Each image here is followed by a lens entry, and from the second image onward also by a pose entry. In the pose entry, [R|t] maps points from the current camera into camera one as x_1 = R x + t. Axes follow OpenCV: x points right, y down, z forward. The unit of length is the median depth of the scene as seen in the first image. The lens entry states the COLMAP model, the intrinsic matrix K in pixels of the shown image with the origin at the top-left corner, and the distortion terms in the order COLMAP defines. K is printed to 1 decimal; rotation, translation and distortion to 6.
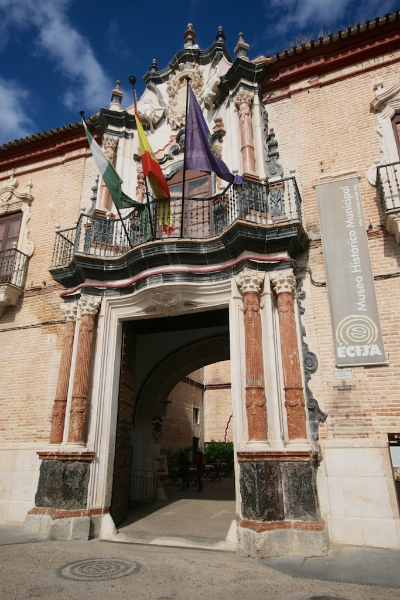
lens RADIAL K [[392.1, 0, 199.9], [0, 392.1, 300.4], [0, 0, 1]] dist [0.000603, 0.000026]
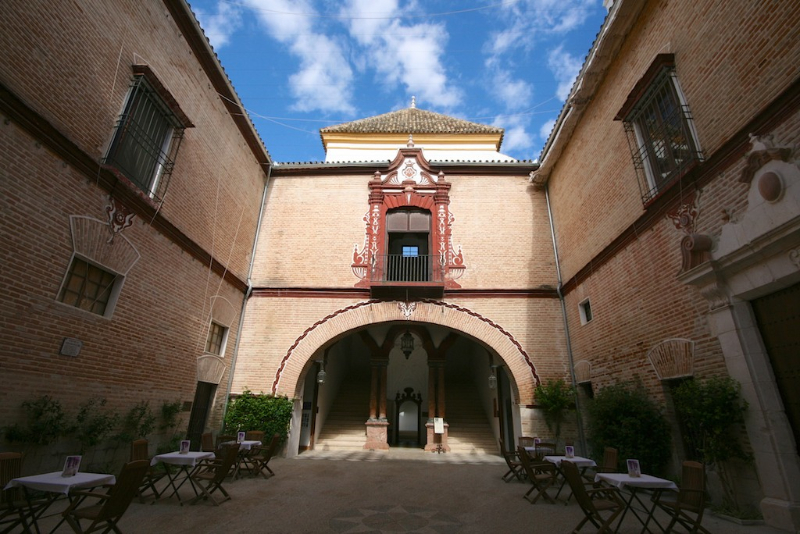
lens RADIAL K [[373.9, 0, 400.8], [0, 373.9, 267.8], [0, 0, 1]] dist [-0.002104, -0.000143]
pose [[0.946718, 0.135934, 0.291971, 0.057270], [-0.134954, 0.990571, -0.023593, 0.187884], [-0.292425, -0.017067, 0.956136, 0.496214]]
